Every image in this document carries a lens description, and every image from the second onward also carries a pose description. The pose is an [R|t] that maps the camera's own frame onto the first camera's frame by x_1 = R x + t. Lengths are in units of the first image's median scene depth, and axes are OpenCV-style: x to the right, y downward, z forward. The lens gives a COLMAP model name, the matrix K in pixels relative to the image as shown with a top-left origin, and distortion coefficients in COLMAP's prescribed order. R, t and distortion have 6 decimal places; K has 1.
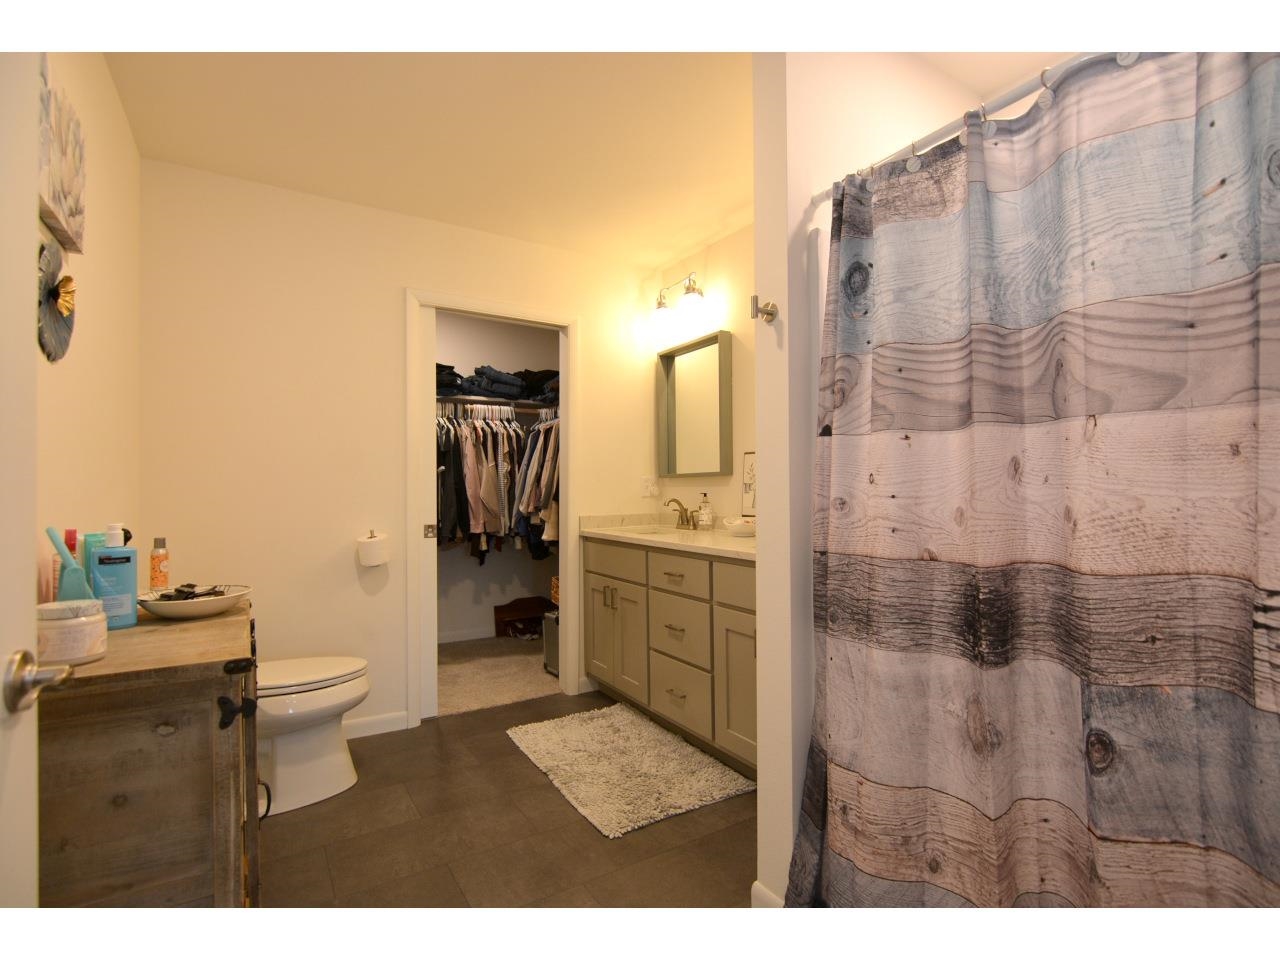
lens RADIAL K [[605.6, 0, 639.0], [0, 605.6, 487.9], [0, 0, 1]] dist [-0.002358, -0.000315]
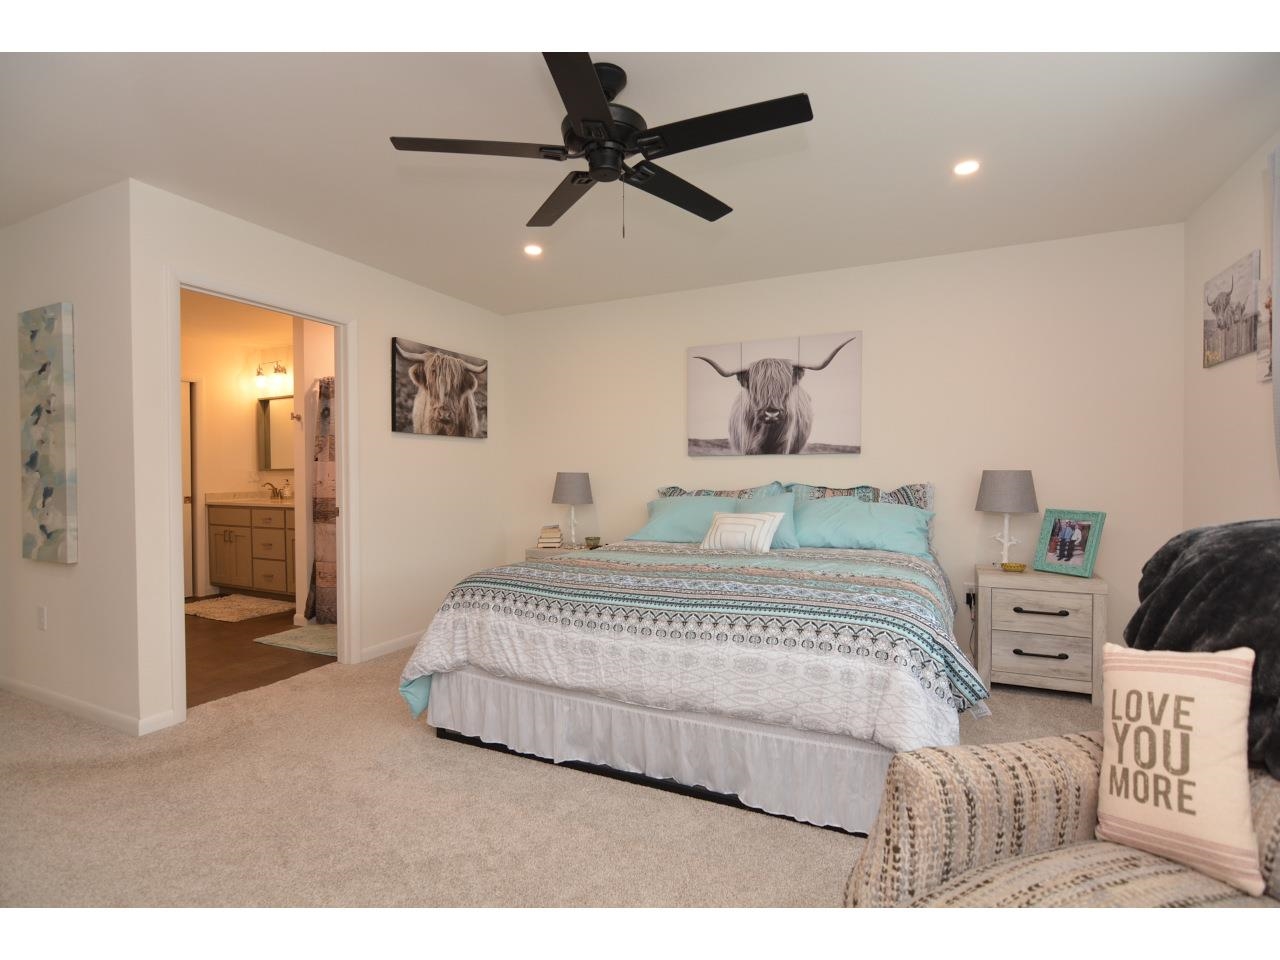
lens RADIAL K [[605.6, 0, 638.2], [0, 605.6, 488.7], [0, 0, 1]] dist [-0.002358, -0.000315]
pose [[0.839242, -0.011035, 0.543647, 0.000828], [-0.002092, 0.999721, 0.023523, -0.010648], [-0.543755, -0.020879, 0.838984, -1.336842]]
